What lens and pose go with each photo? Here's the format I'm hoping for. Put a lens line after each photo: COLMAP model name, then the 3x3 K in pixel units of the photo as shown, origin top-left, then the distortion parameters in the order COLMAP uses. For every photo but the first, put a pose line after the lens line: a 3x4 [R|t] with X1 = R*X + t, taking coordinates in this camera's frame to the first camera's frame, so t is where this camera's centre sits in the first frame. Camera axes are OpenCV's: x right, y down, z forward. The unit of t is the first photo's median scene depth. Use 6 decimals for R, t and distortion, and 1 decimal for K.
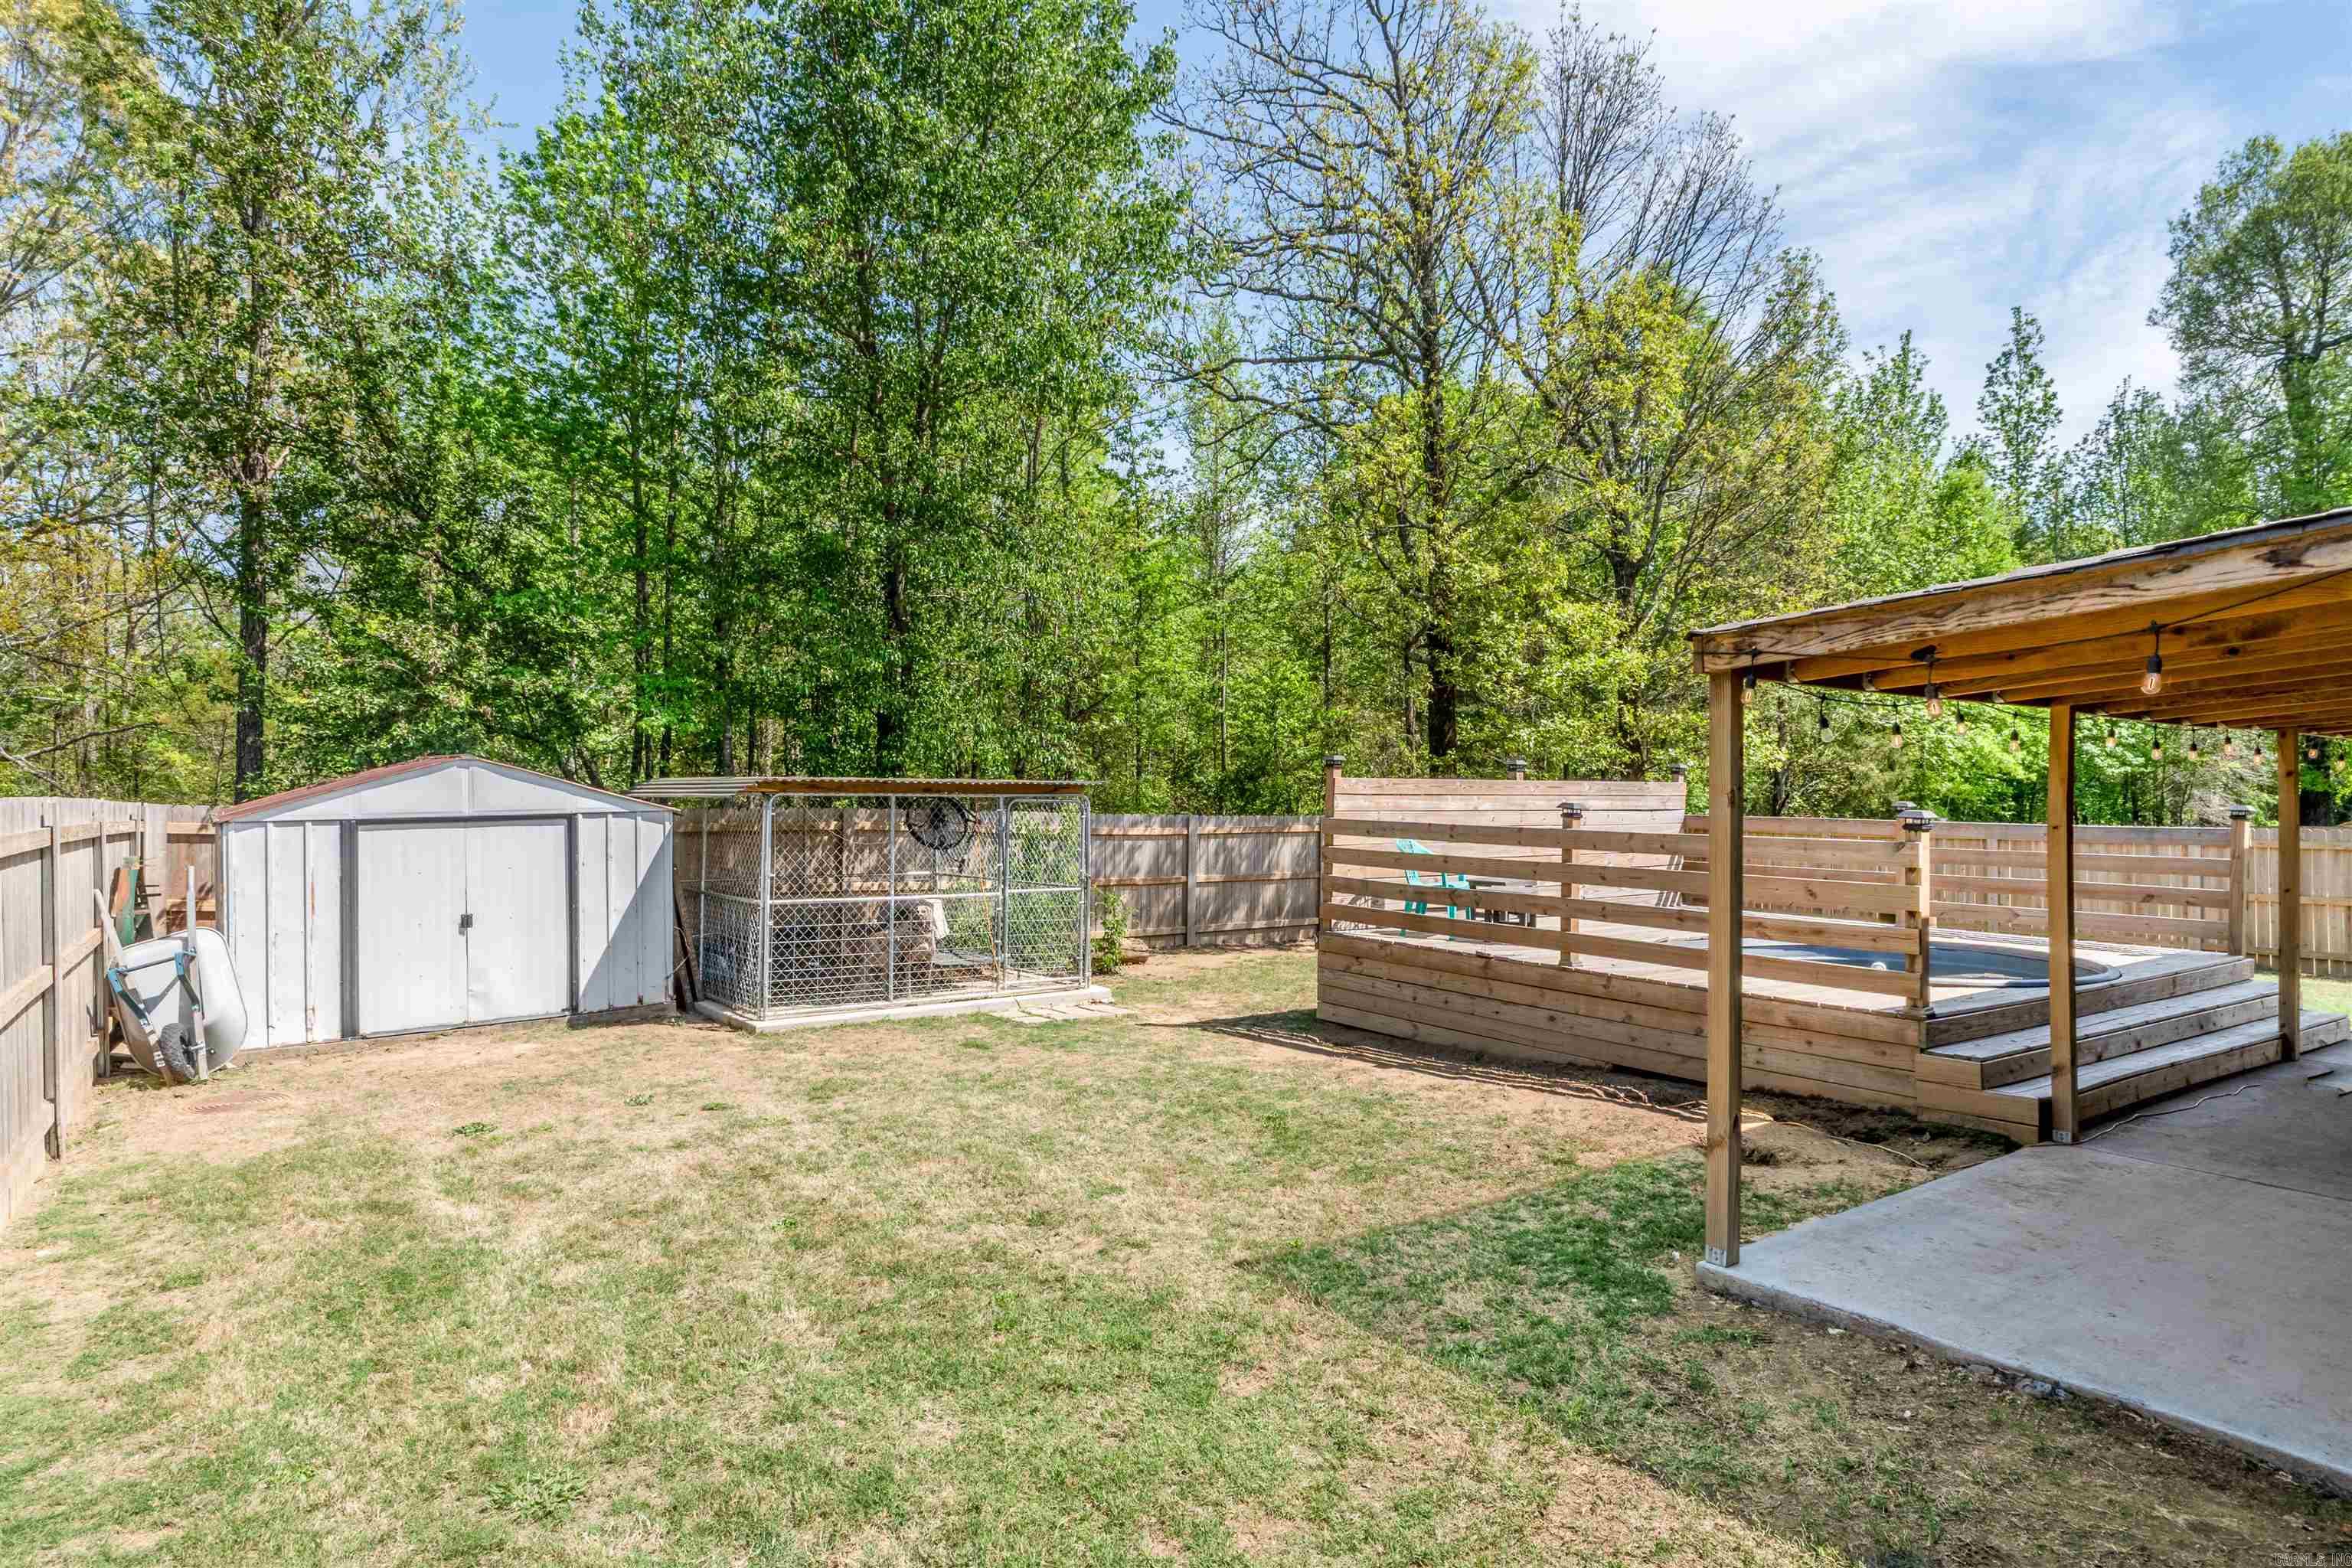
lens RADIAL K [[1376.3, 0, 1176.0], [0, 1376.3, 784.0], [0, 0, 1]] dist [0.000718, 0.000260]
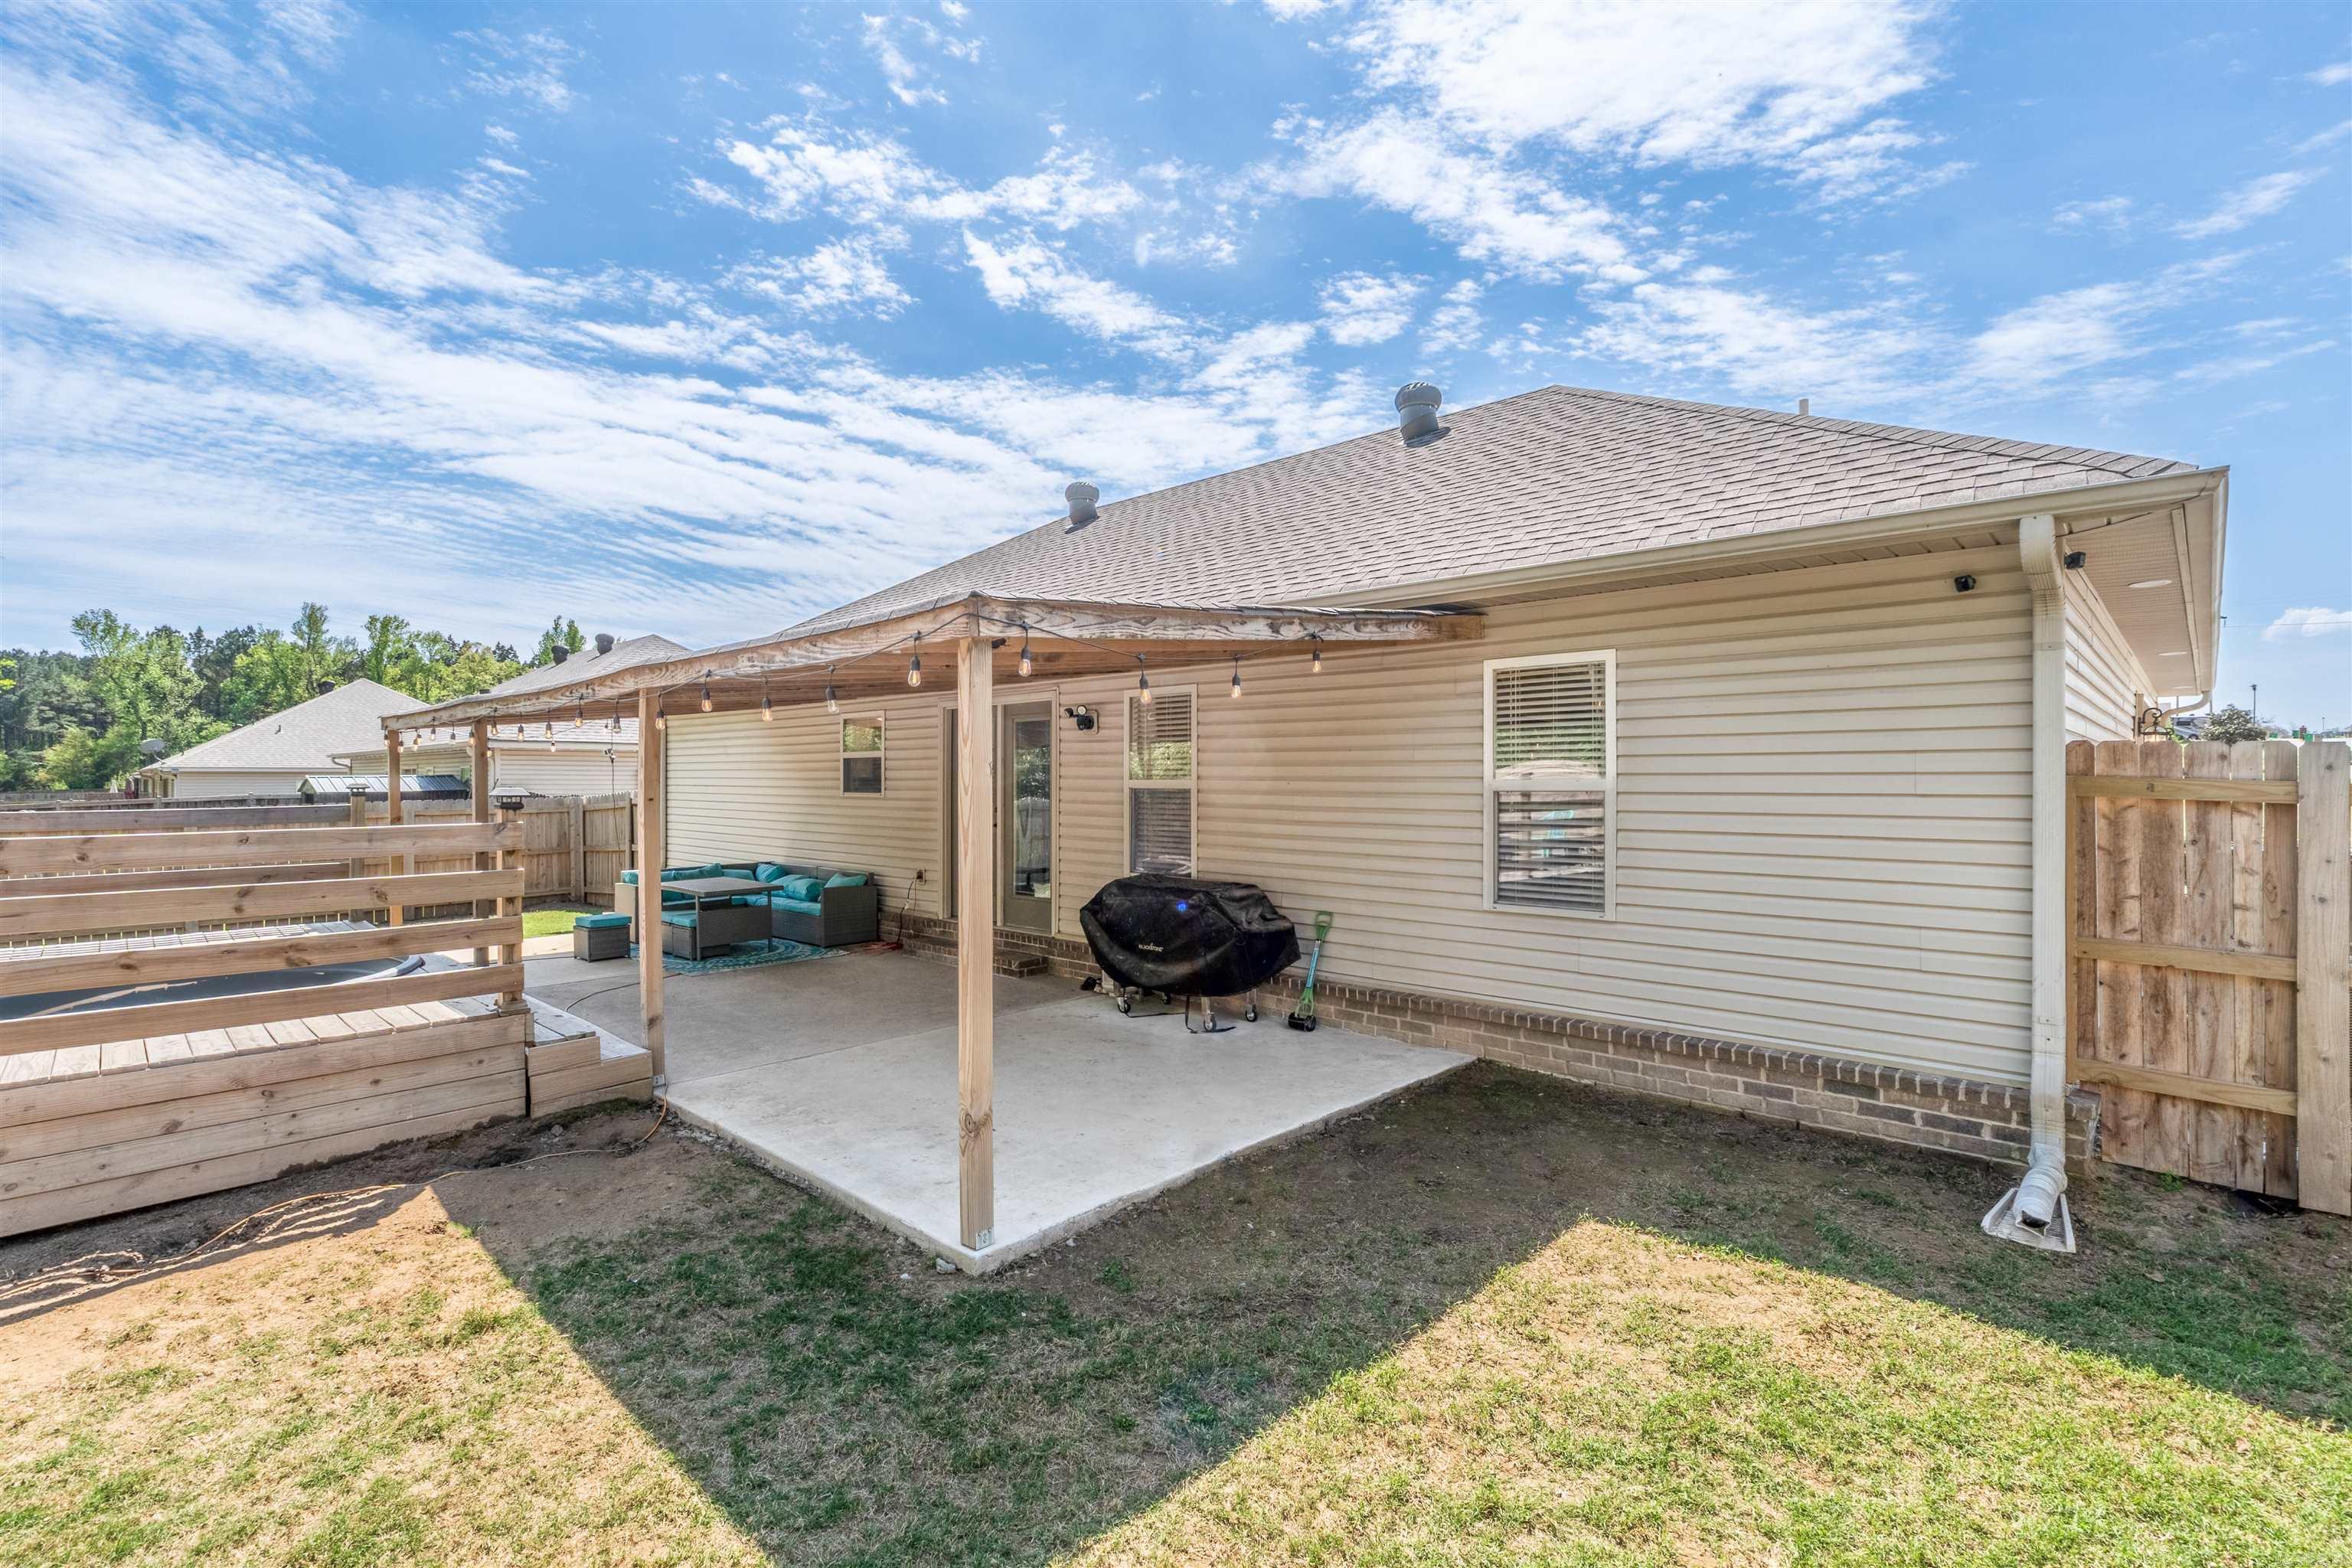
lens RADIAL K [[1138.1, 0, 1170.1], [0, 1138.1, 768.5], [0, 0, 1]] dist [-0.001095, -0.000084]
pose [[-0.218852, -0.008293, 0.975723, -0.383402], [-0.002830, 0.999965, 0.007864, 0.003188], [-0.975754, -0.001040, -0.218868, 0.961435]]
